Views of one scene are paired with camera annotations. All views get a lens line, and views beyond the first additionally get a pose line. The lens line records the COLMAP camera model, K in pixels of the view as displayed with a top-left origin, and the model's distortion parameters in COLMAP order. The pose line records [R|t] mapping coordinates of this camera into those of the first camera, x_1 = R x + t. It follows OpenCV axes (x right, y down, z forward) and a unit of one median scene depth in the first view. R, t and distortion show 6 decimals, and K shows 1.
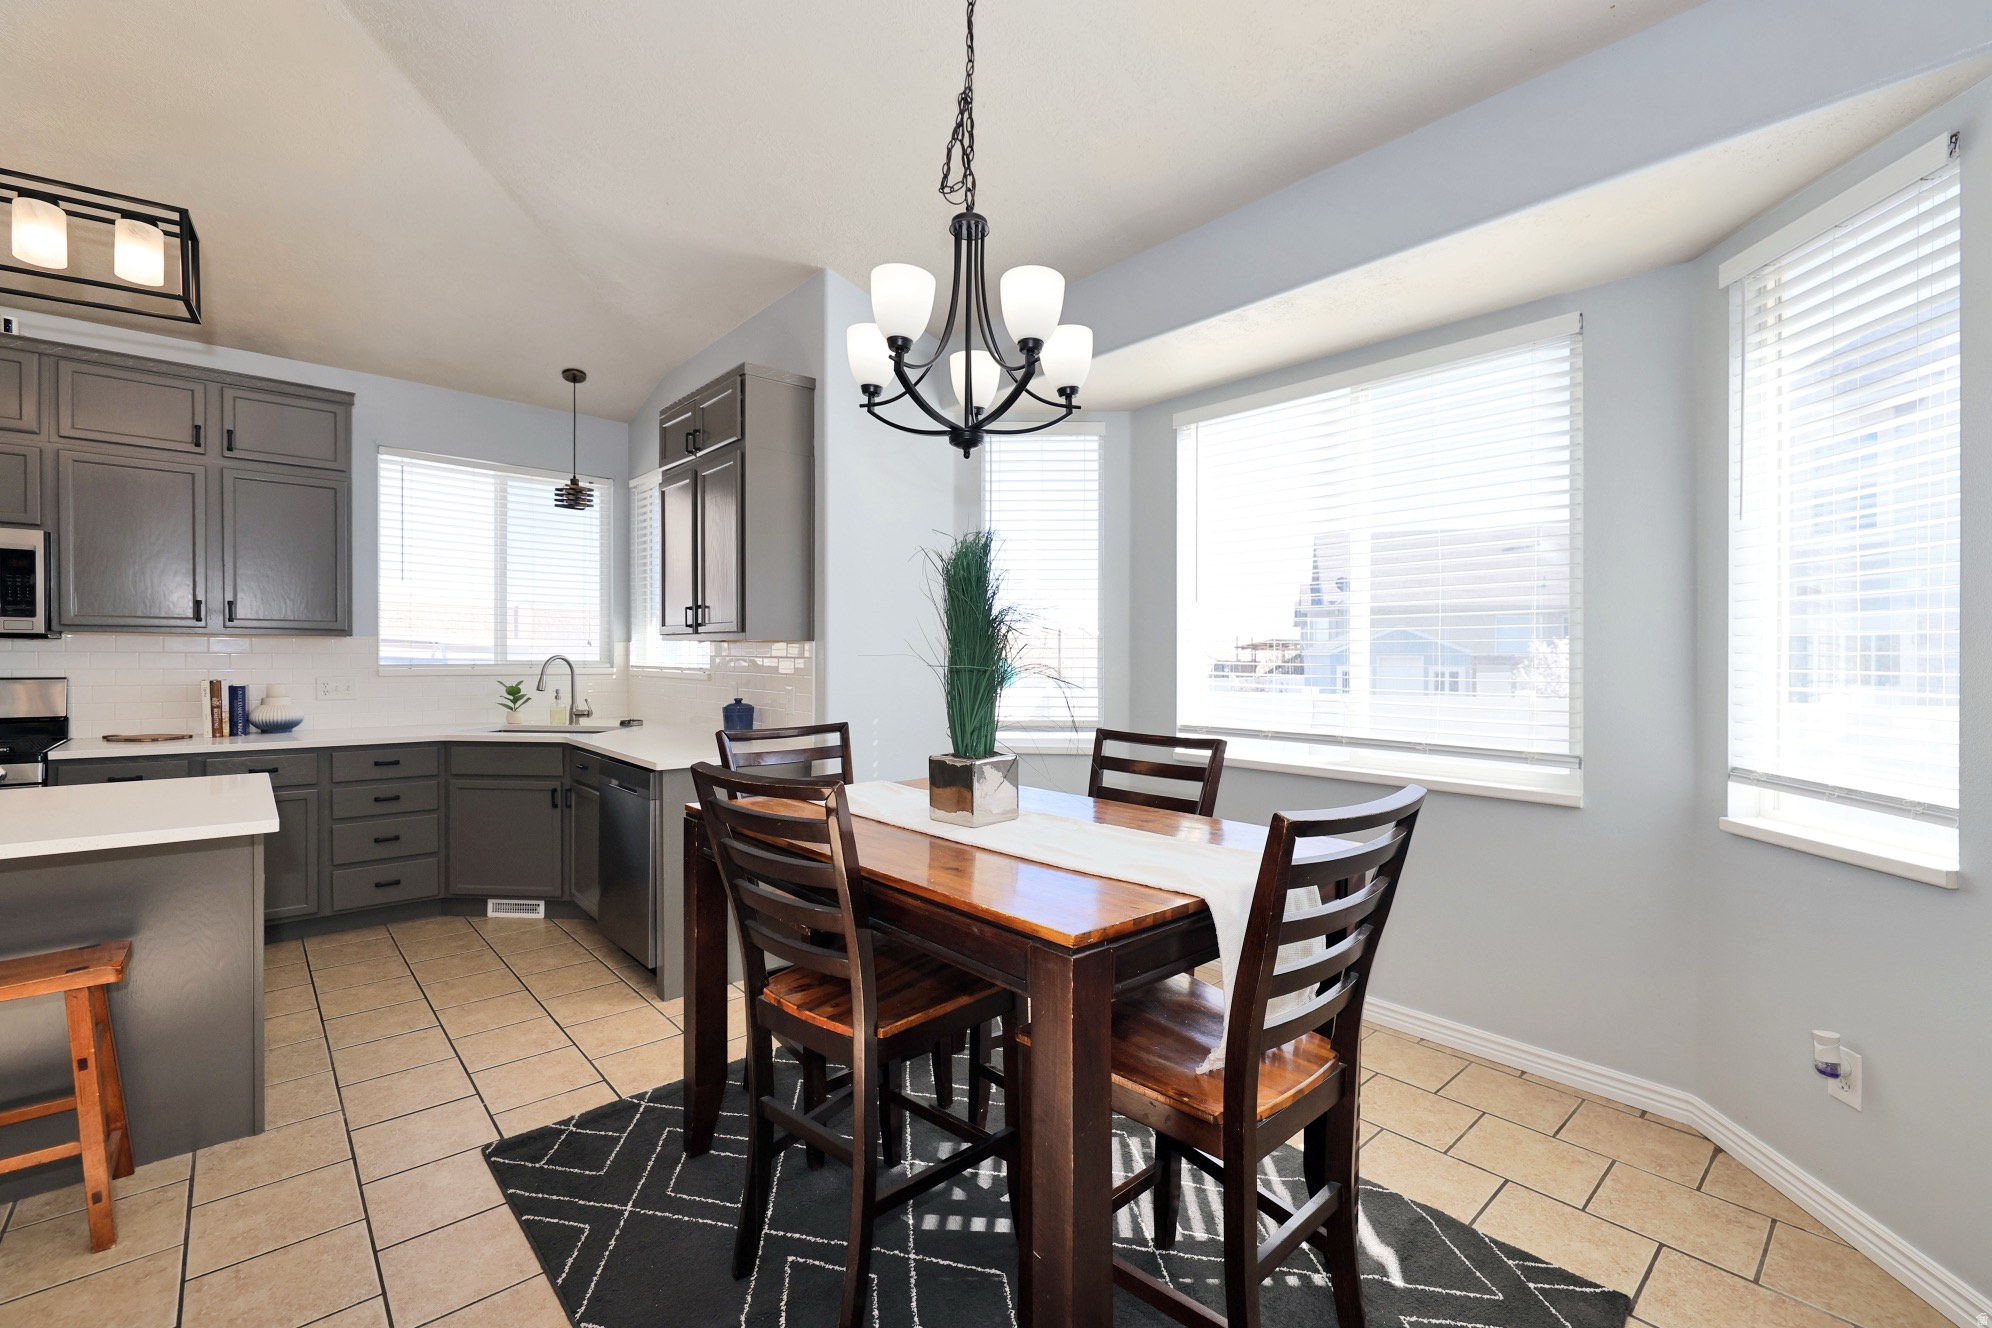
lens RADIAL K [[842.3, 0, 995.7], [0, 842.3, 658.4], [0, 0, 1]] dist [-0.001881, -0.000187]
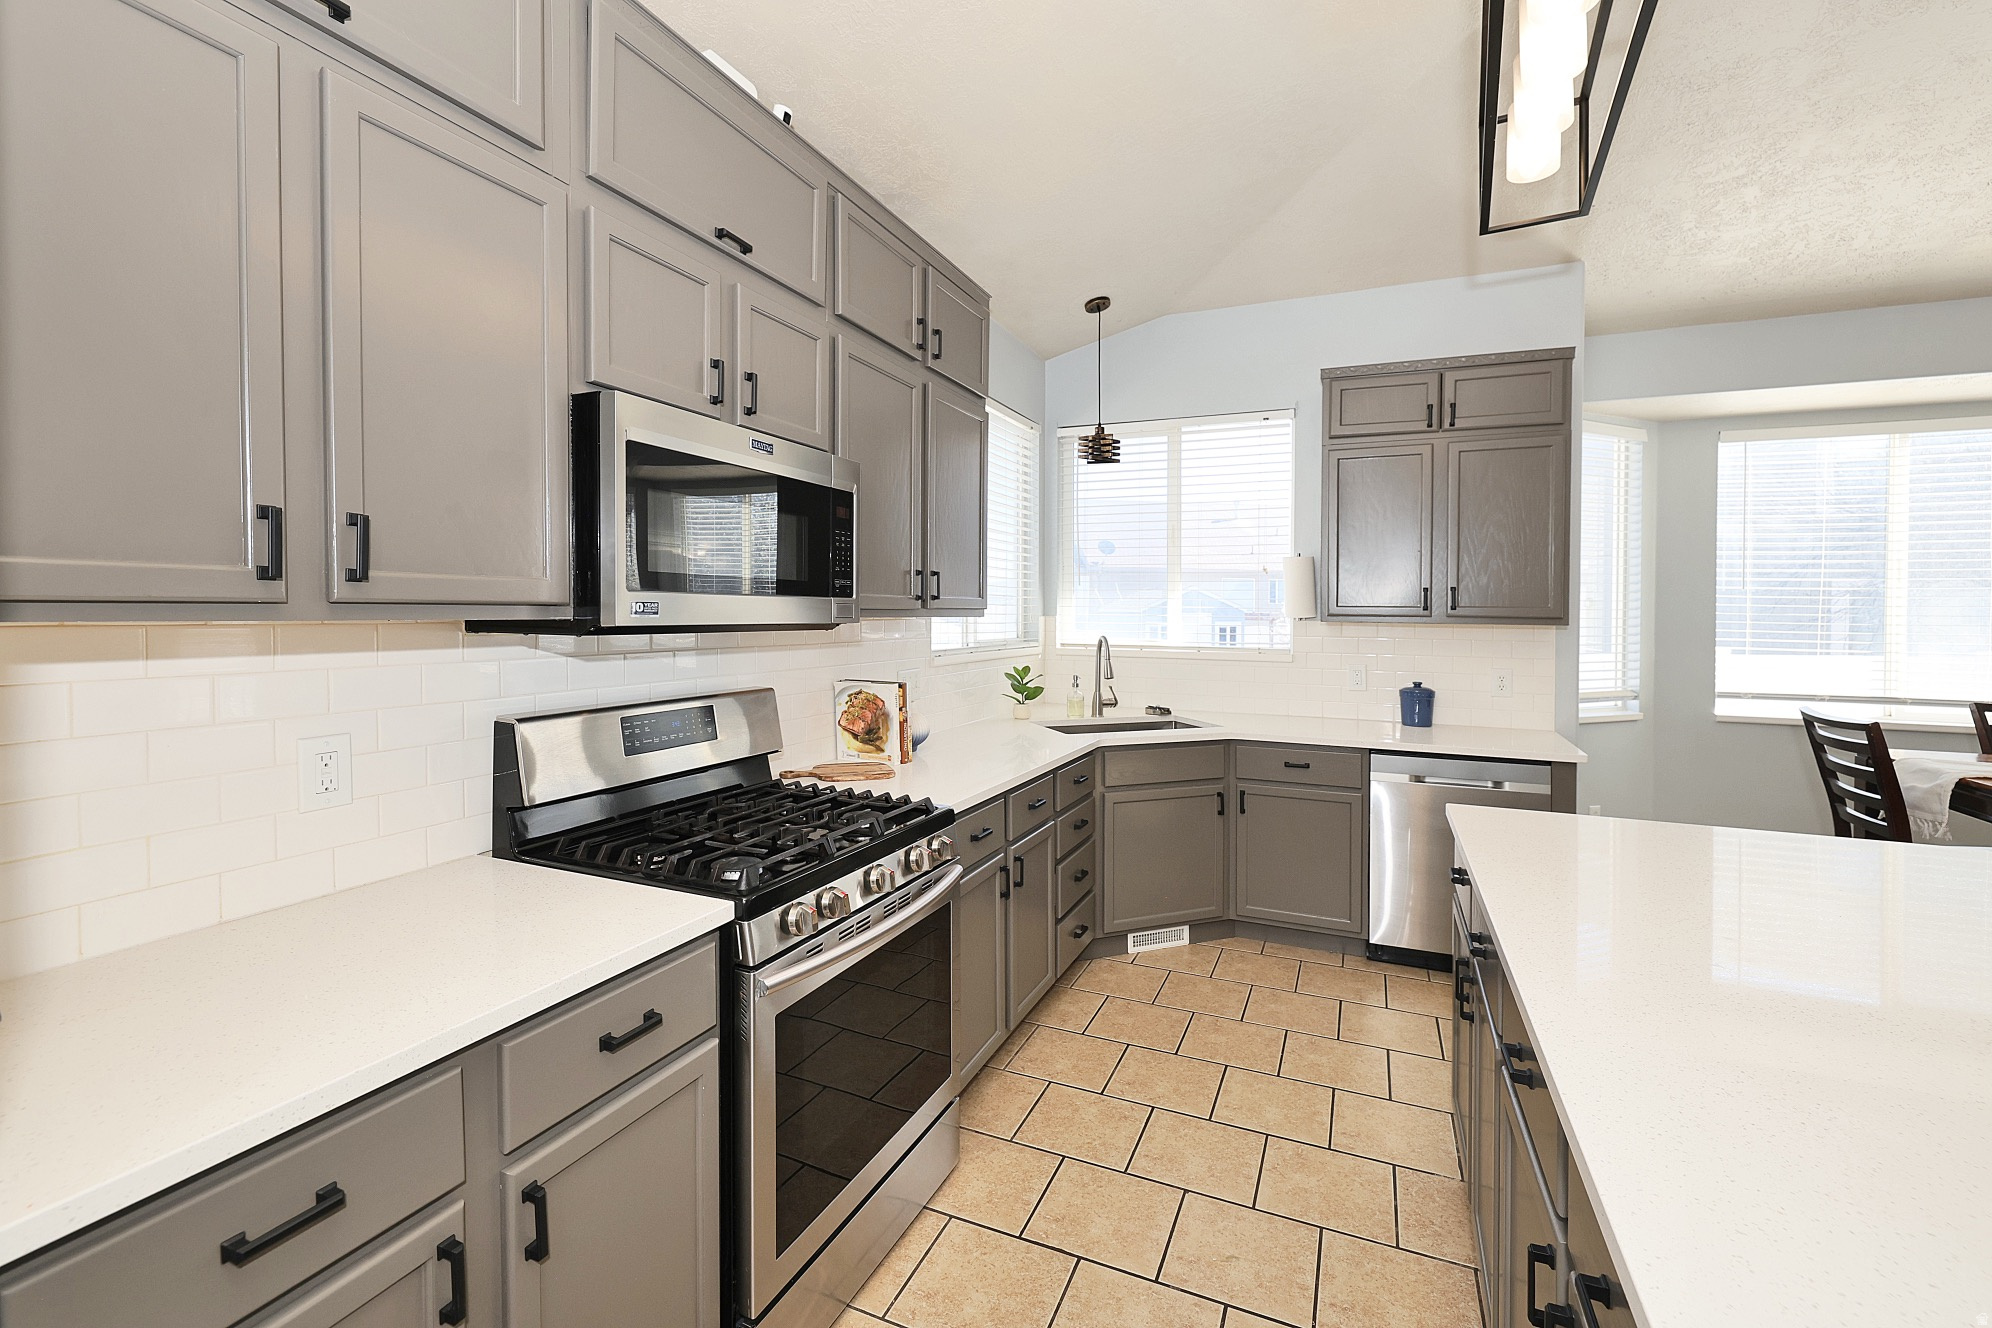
lens RADIAL K [[841.9, 0, 993.8], [0, 841.9, 619.0], [0, 0, 1]] dist [0.000350, 0.000087]
pose [[0.913991, -0.003238, 0.405721, -1.065521], [-0.000948, 0.999948, 0.010115, -0.031692], [-0.405733, -0.009630, 0.913941, 0.299803]]
